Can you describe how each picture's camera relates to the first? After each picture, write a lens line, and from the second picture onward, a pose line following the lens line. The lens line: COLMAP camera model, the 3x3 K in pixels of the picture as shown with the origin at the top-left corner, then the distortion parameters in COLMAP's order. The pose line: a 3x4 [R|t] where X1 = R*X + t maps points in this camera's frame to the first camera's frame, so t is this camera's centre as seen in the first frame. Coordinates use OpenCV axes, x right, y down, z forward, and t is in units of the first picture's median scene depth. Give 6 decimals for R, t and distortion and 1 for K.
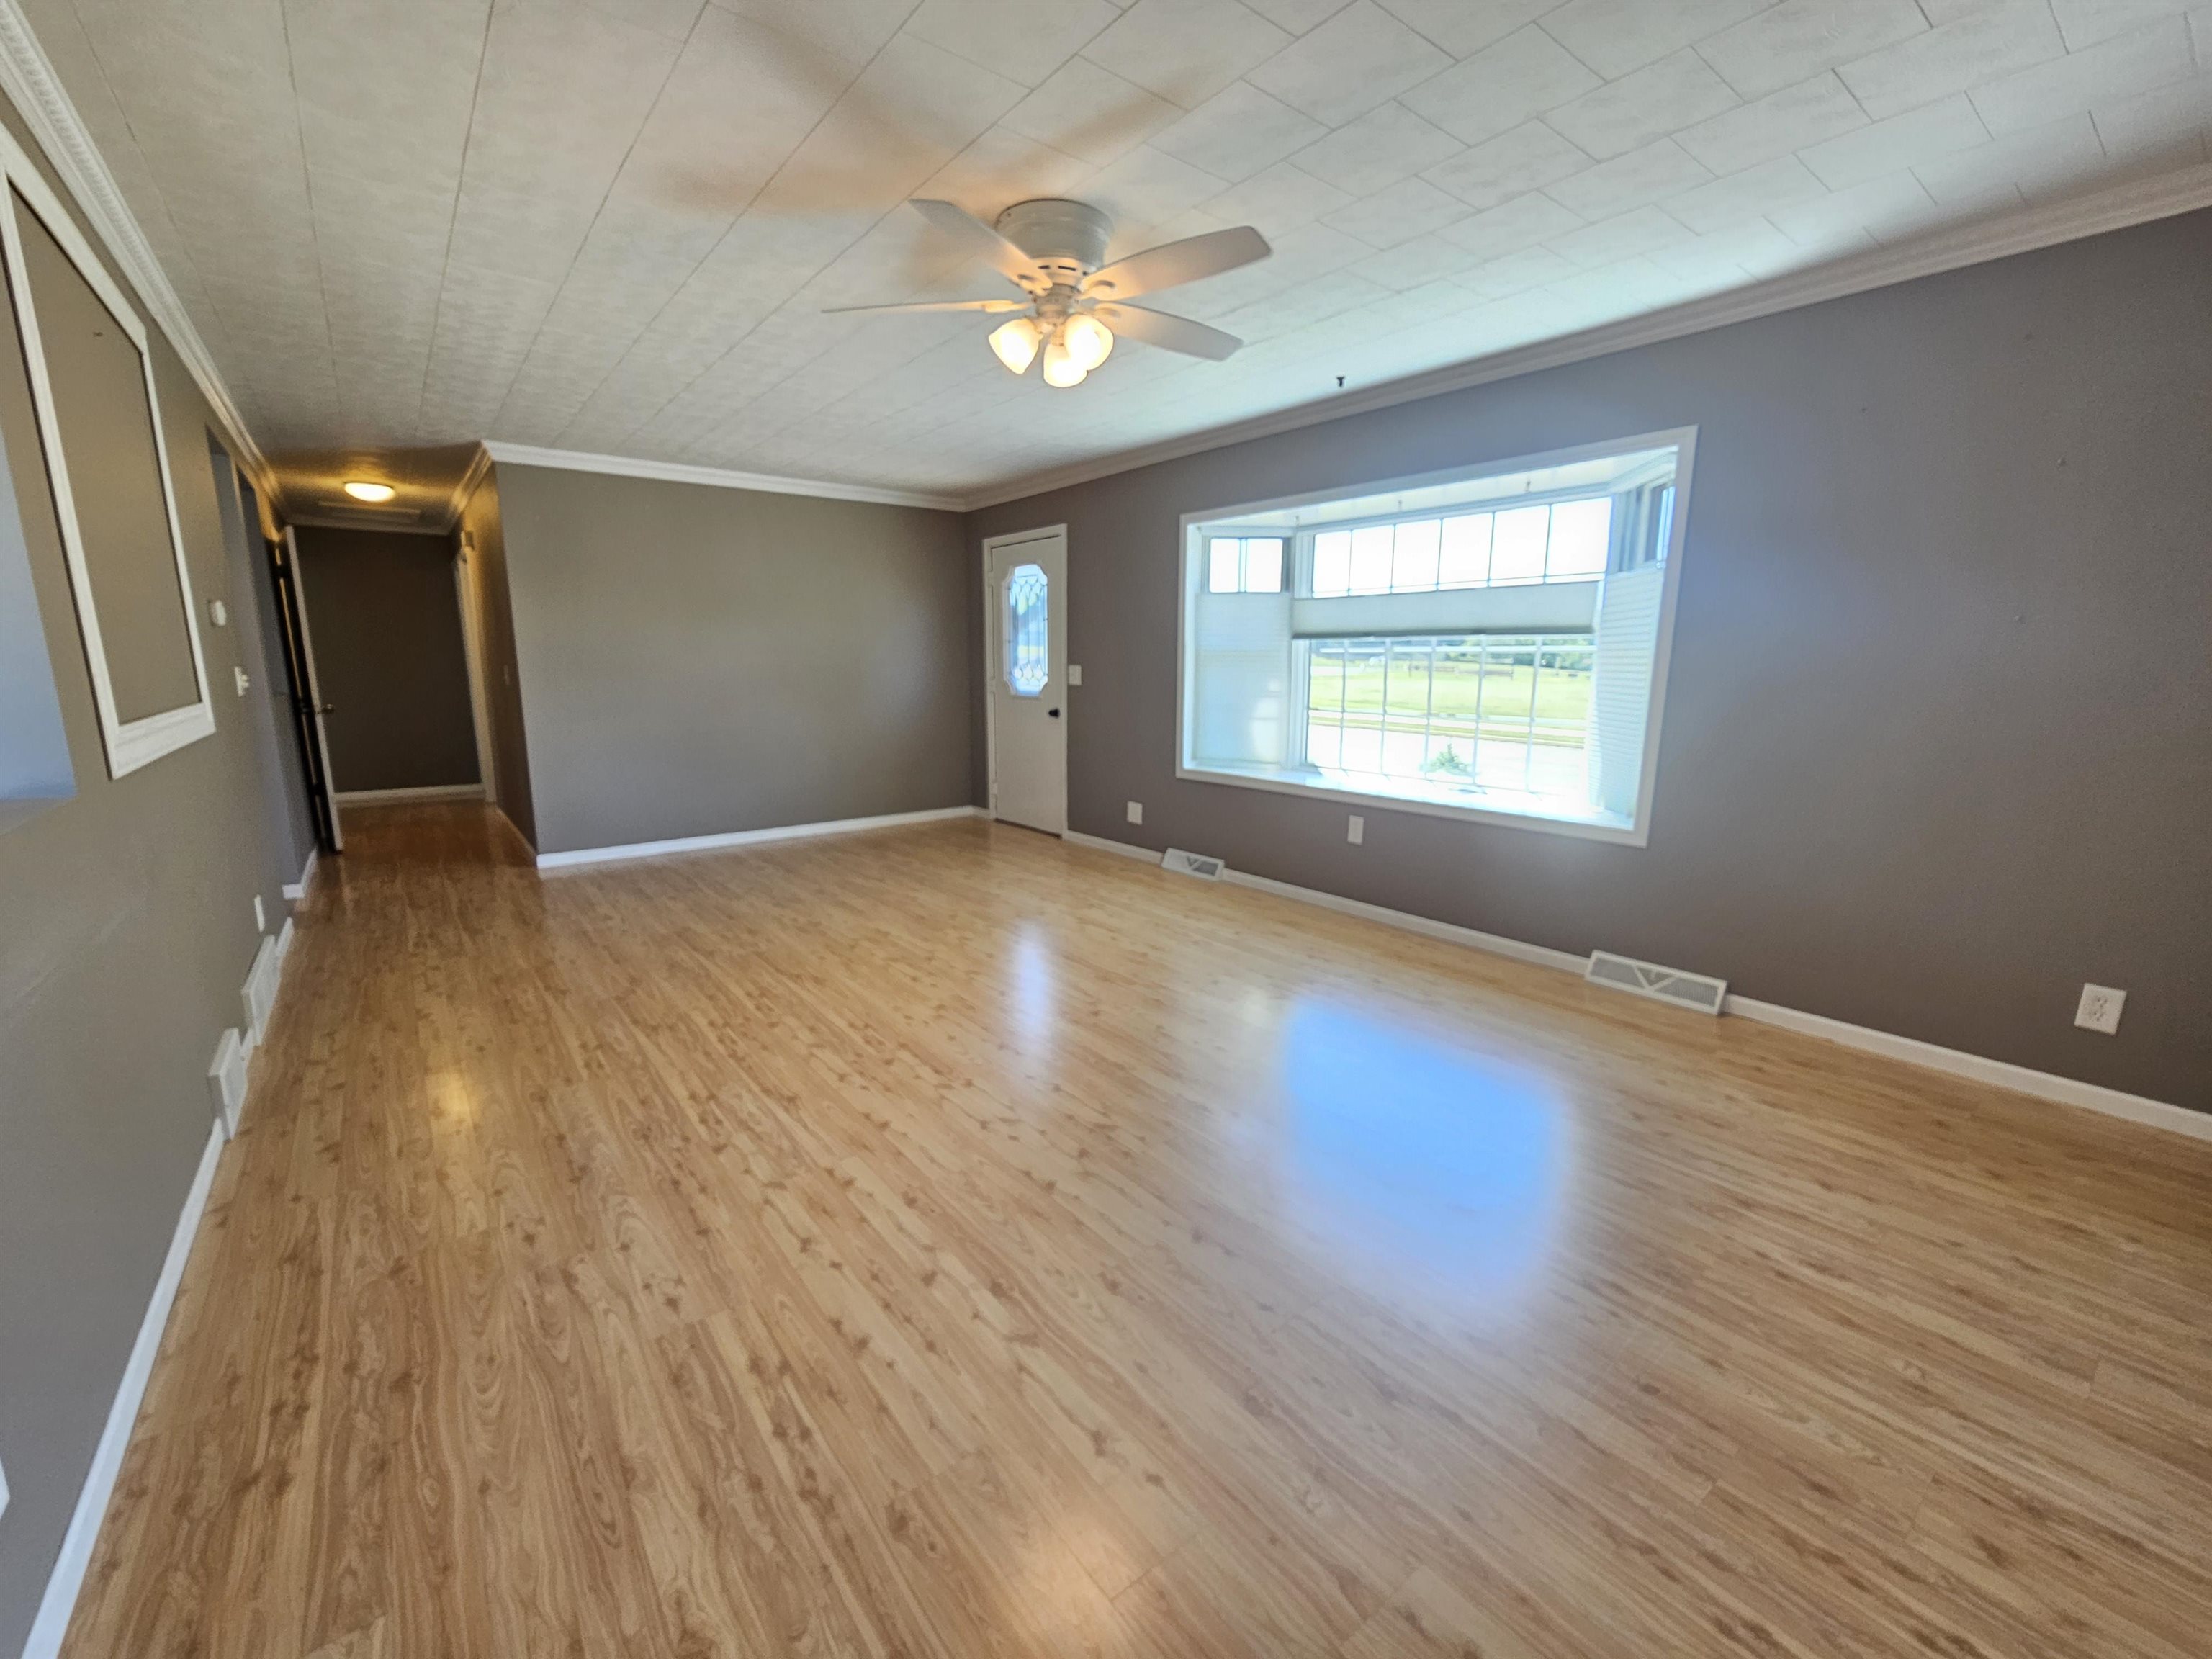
lens RADIAL K [[913.4, 0, 1101.1], [0, 913.4, 837.1], [0, 0, 1]] dist [-0.001737, -0.000336]
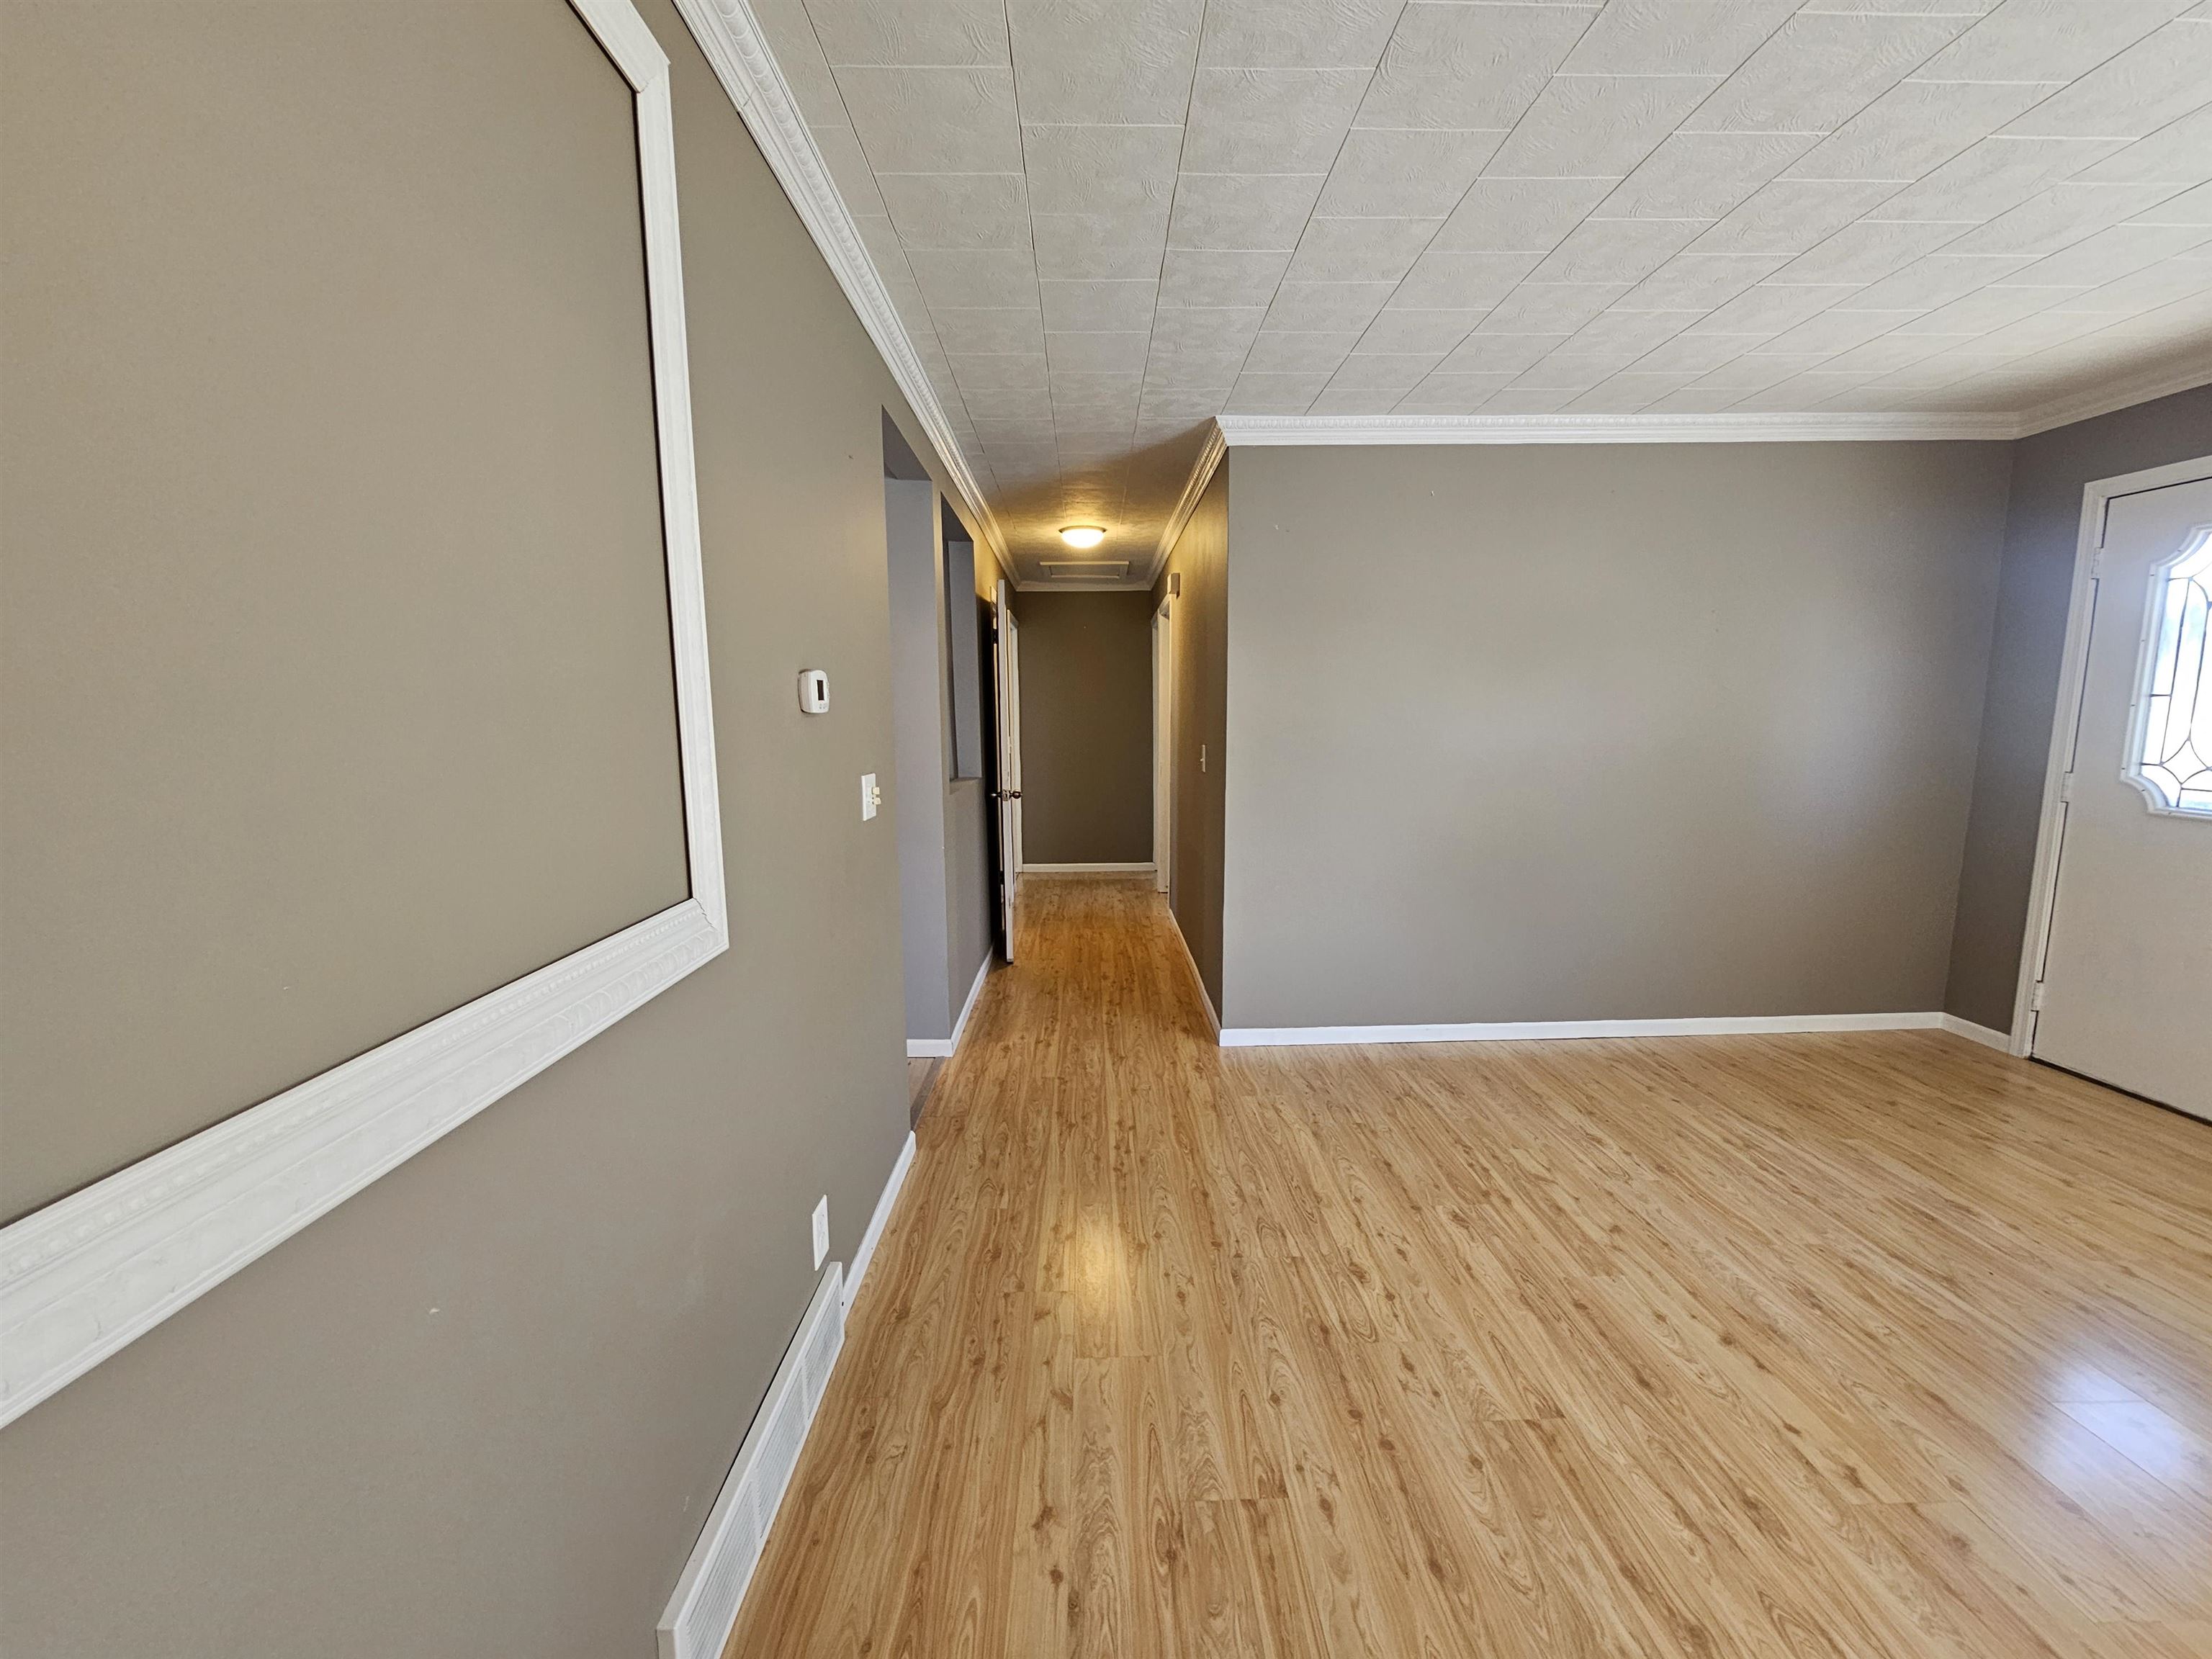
lens RADIAL K [[905.0, 0, 1100.8], [0, 905.0, 840.6], [0, 0, 1]] dist [-0.001189, 0.000338]
pose [[0.797565, 0.074209, -0.598651, -0.343876], [-0.102246, 0.994675, -0.012920, -0.115458], [0.594504, 0.071515, 0.800906, 0.464146]]
